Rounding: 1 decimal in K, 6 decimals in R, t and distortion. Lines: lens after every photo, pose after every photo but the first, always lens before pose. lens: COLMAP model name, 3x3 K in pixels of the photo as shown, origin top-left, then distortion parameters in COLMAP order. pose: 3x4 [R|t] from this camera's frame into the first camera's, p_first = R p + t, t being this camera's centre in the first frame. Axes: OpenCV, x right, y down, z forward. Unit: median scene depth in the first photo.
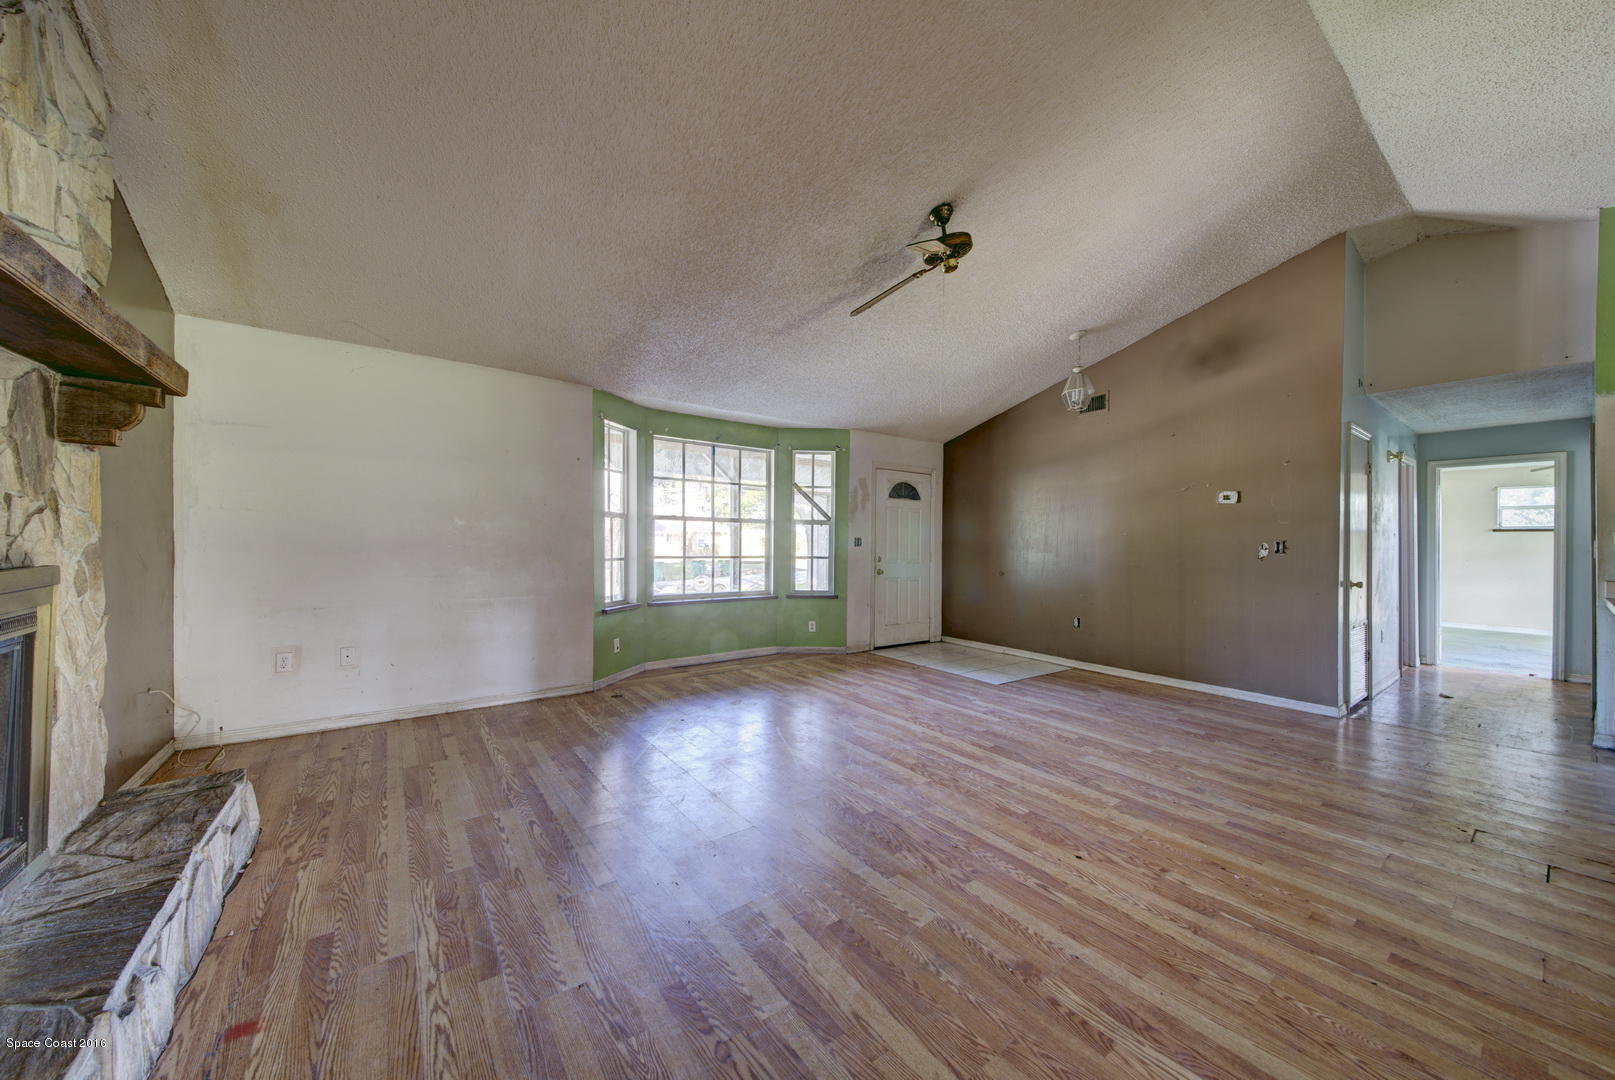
lens RADIAL K [[553.7, 0, 805.3], [0, 553.7, 545.0], [0, 0, 1]] dist [0.046447, -0.017997]
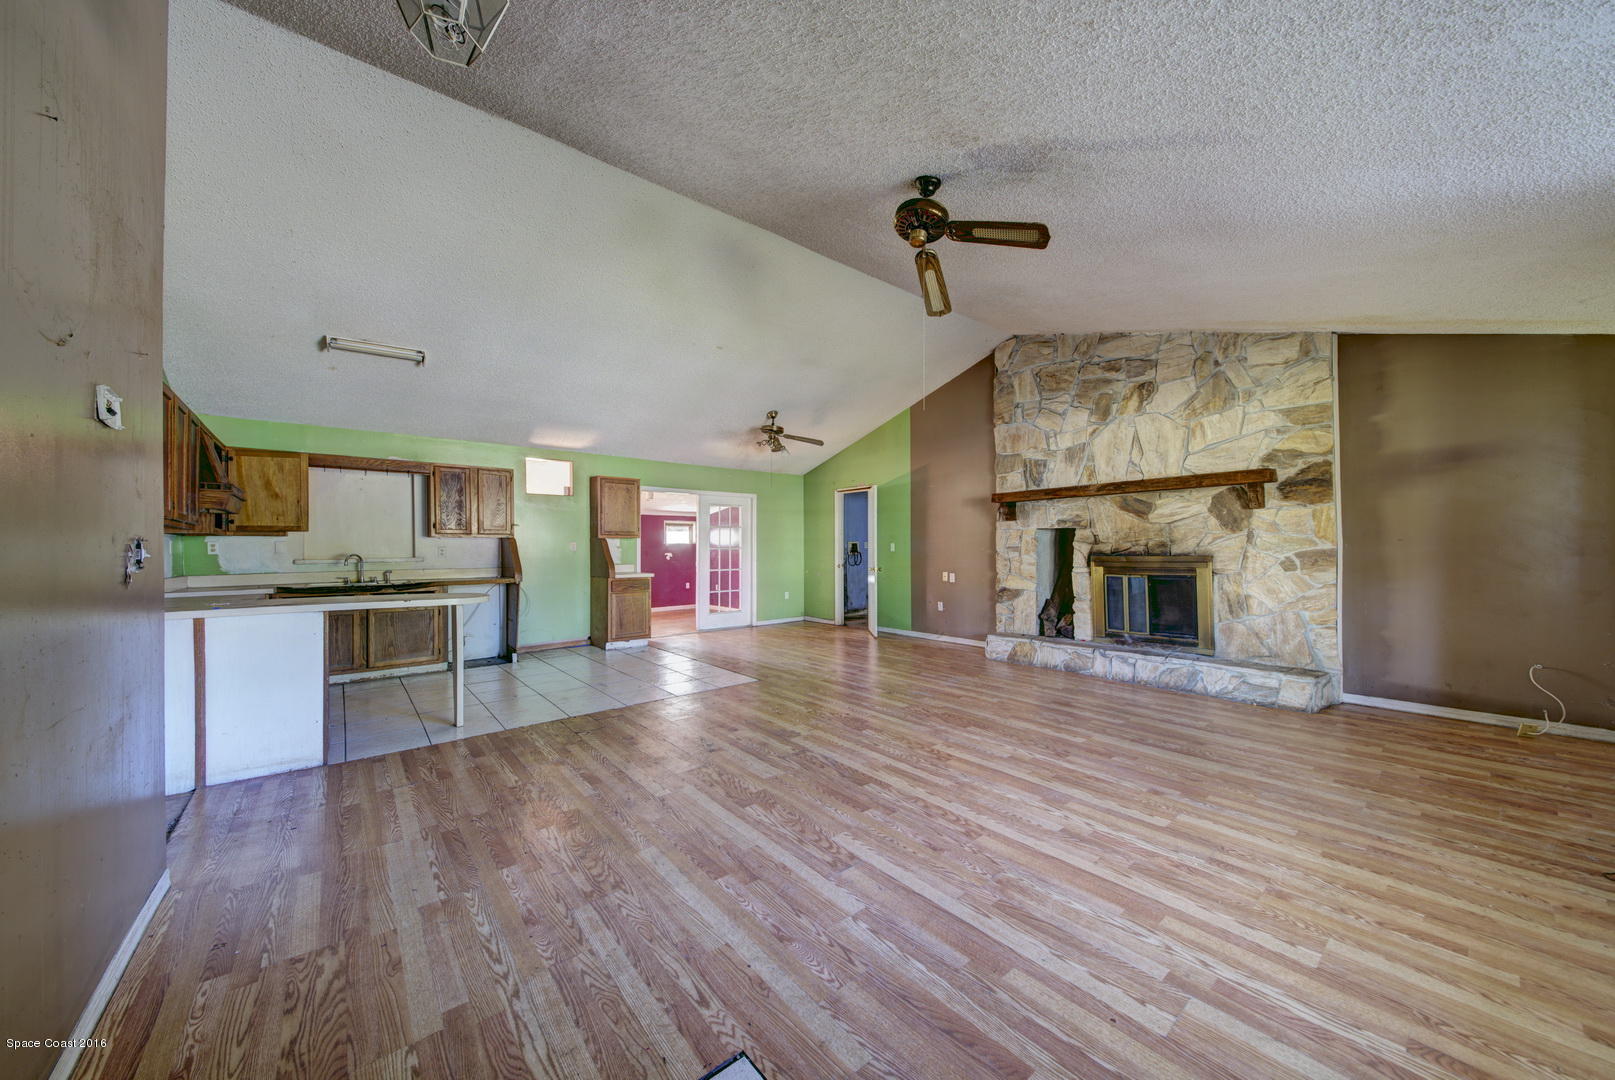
lens RADIAL K [[550.6, 0, 799.3], [0, 550.6, 545.0], [0, 0, 1]] dist [0.045749, -0.022213]
pose [[-0.999077, -0.003187, -0.042829, 0.431977], [-0.003270, 0.999993, 0.001890, -0.008056], [0.042823, 0.002028, -0.999081, 1.680828]]
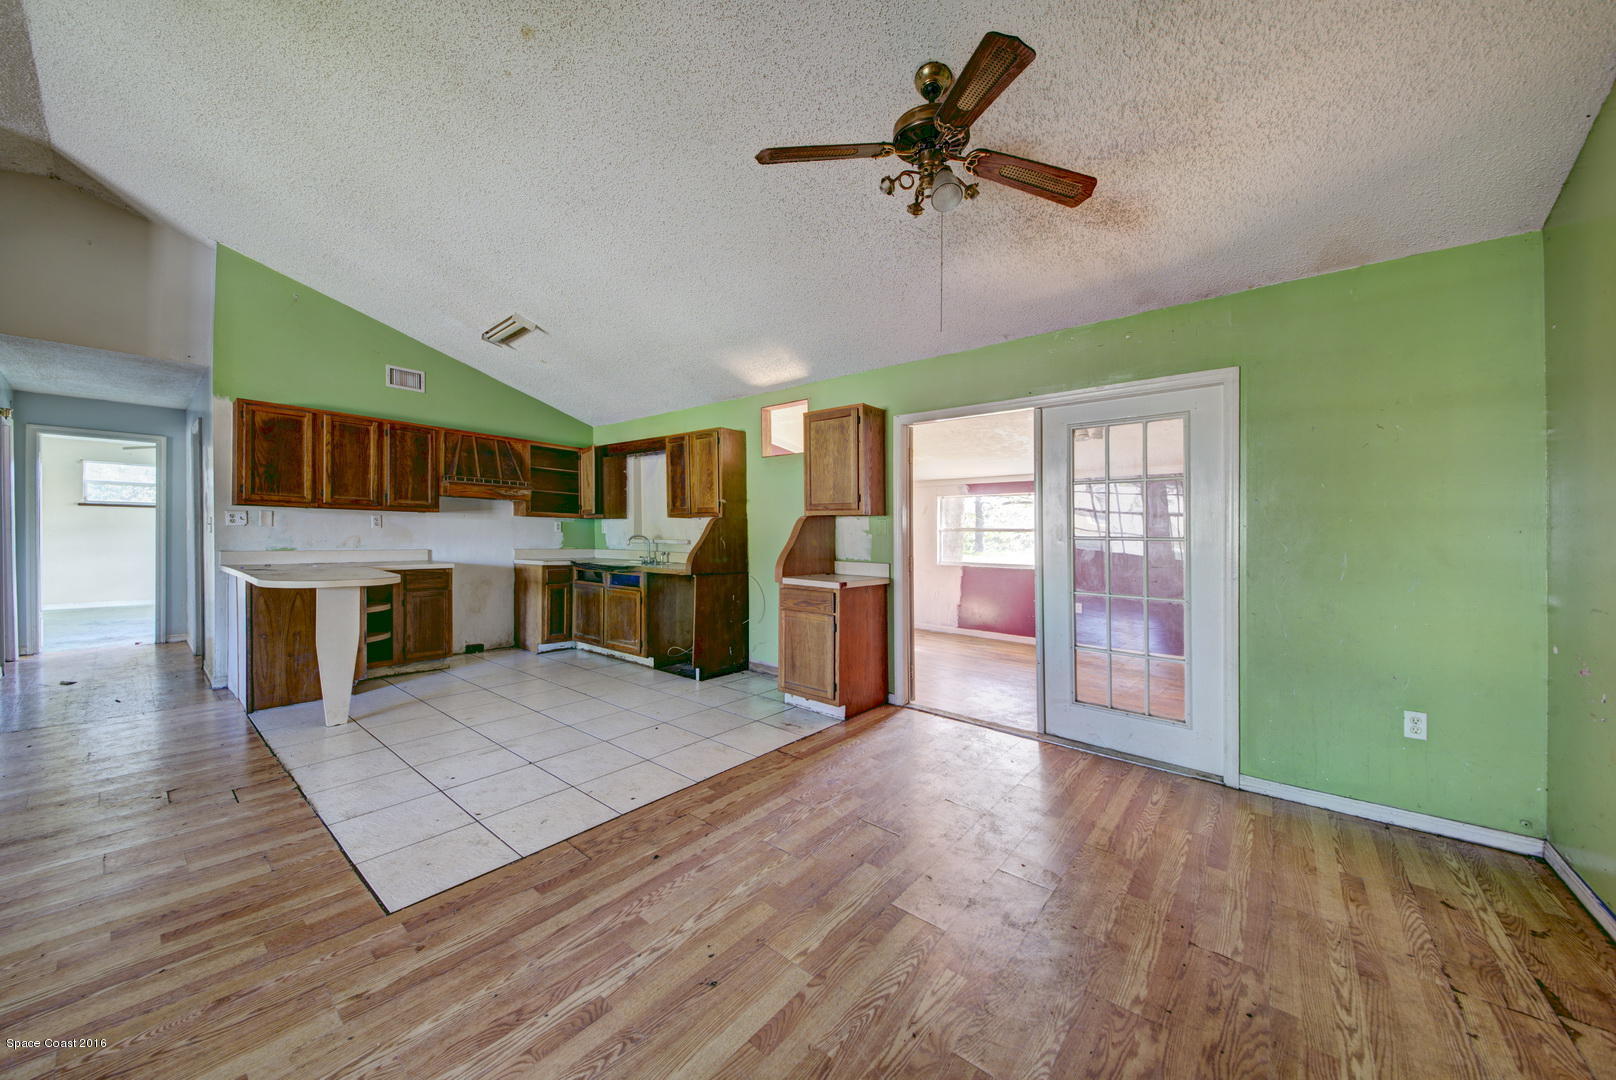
lens RADIAL K [[569.6, 0, 808.3], [0, 569.6, 533.4], [0, 0, 1]] dist [0.038805, -0.015172]
pose [[-0.250176, -0.012720, 0.968117, -0.097383], [-0.011584, 0.999881, 0.010144, -0.001444], [-0.968131, -0.008677, -0.250293, 0.075235]]
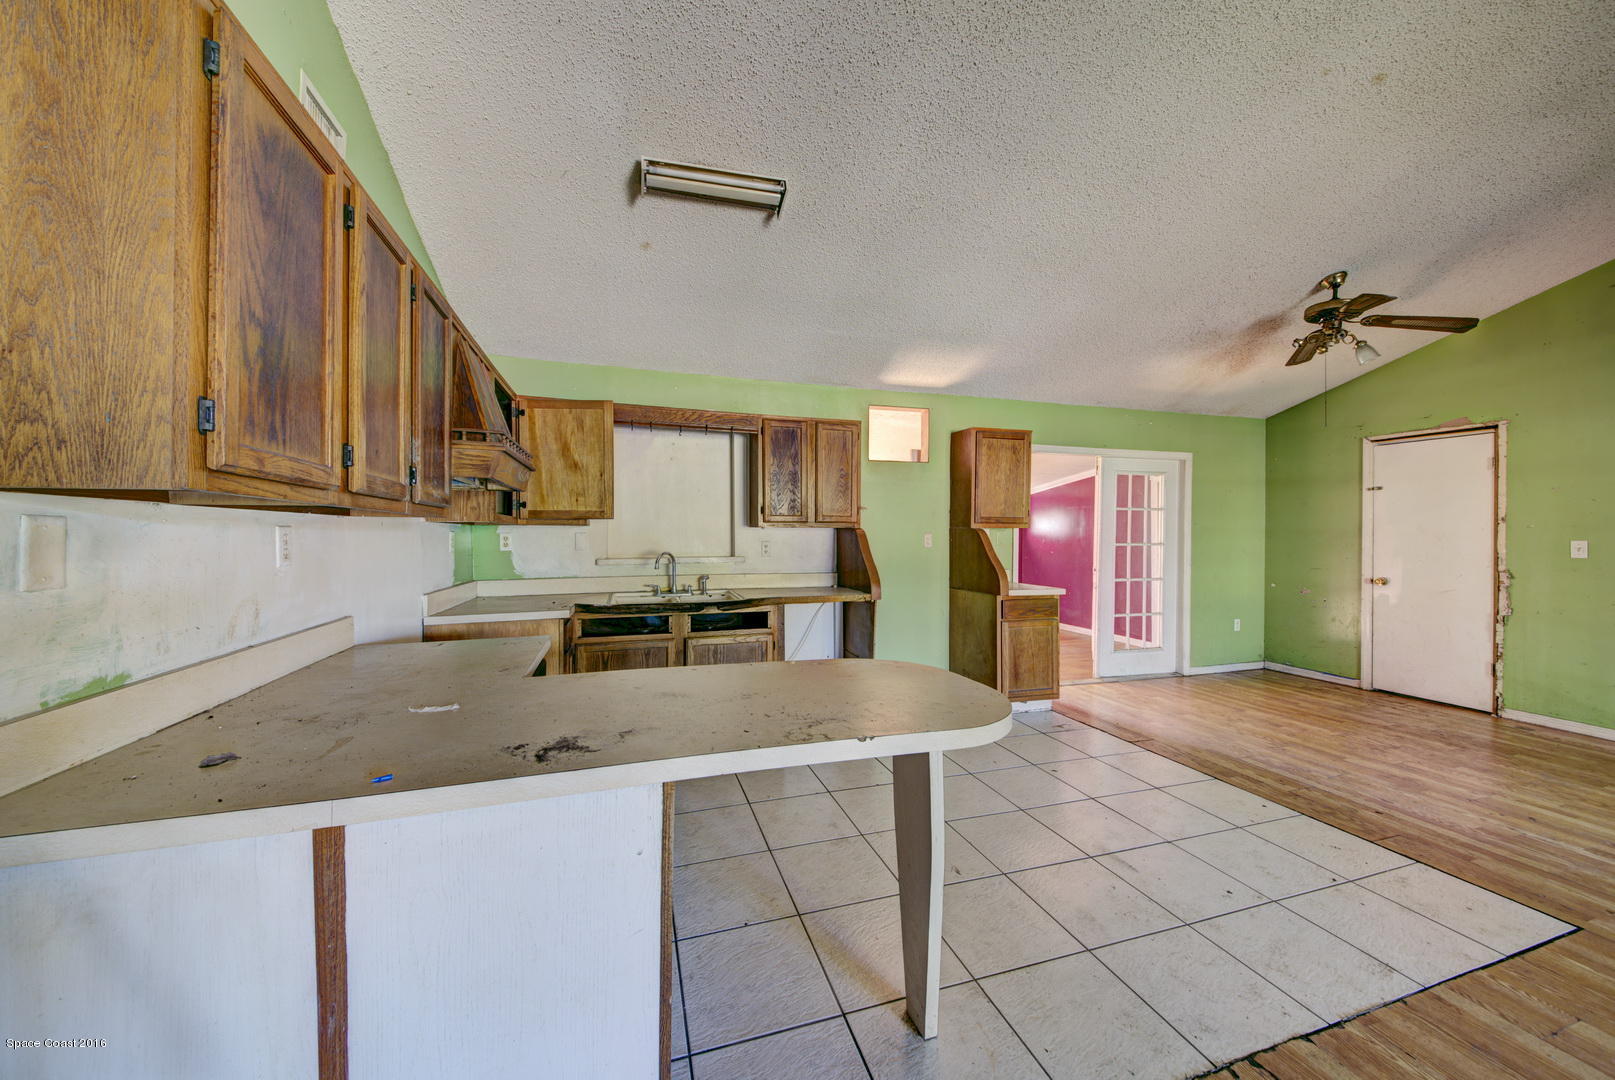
lens RADIAL K [[558.9, 0, 797.4], [0, 558.9, 531.1], [0, 0, 1]] dist [-0.019125, 0.000060]
pose [[-0.937625, -0.012720, 0.347416, 0.976084], [-0.010863, 0.999914, 0.007293, -0.024977], [-0.347479, 0.003064, -0.937683, 0.998346]]
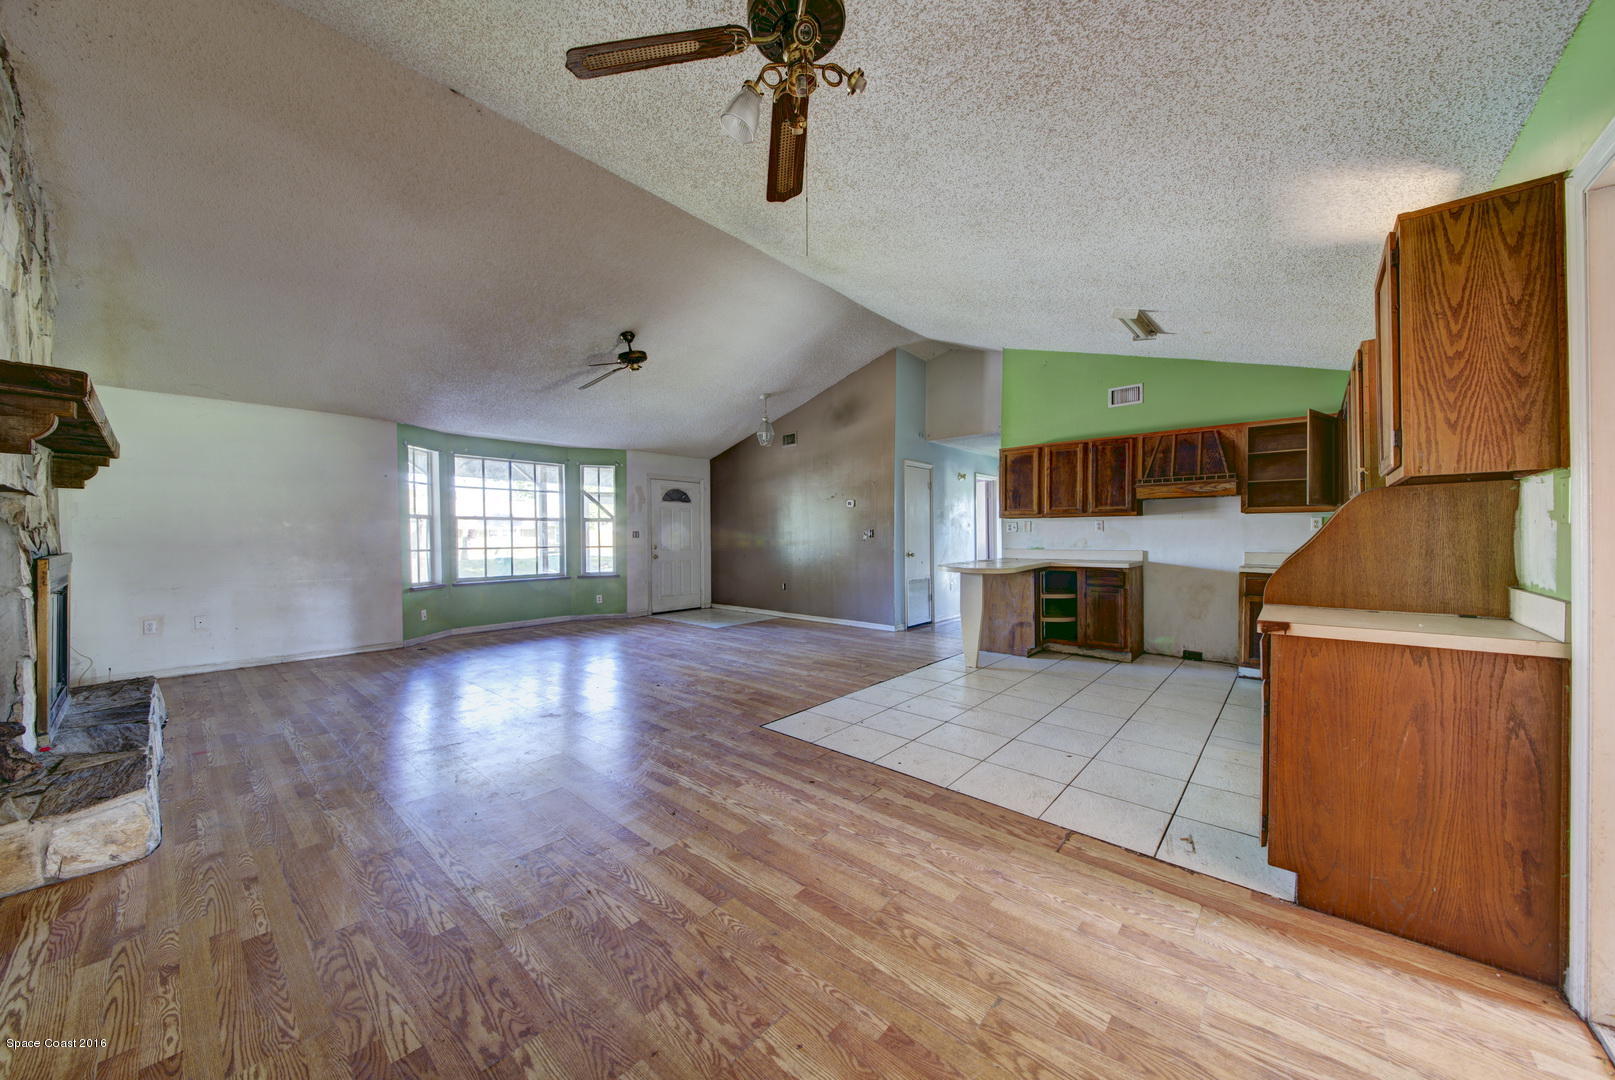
lens RADIAL K [[550.6, 0, 799.3], [0, 550.6, 545.0], [0, 0, 1]] dist [0.045749, -0.022213]
pose [[0.978652, -0.020749, 0.204473, 0.347902], [0.017933, 0.999717, 0.015618, 0.010065], [-0.204739, -0.011617, 0.978748, -0.639906]]
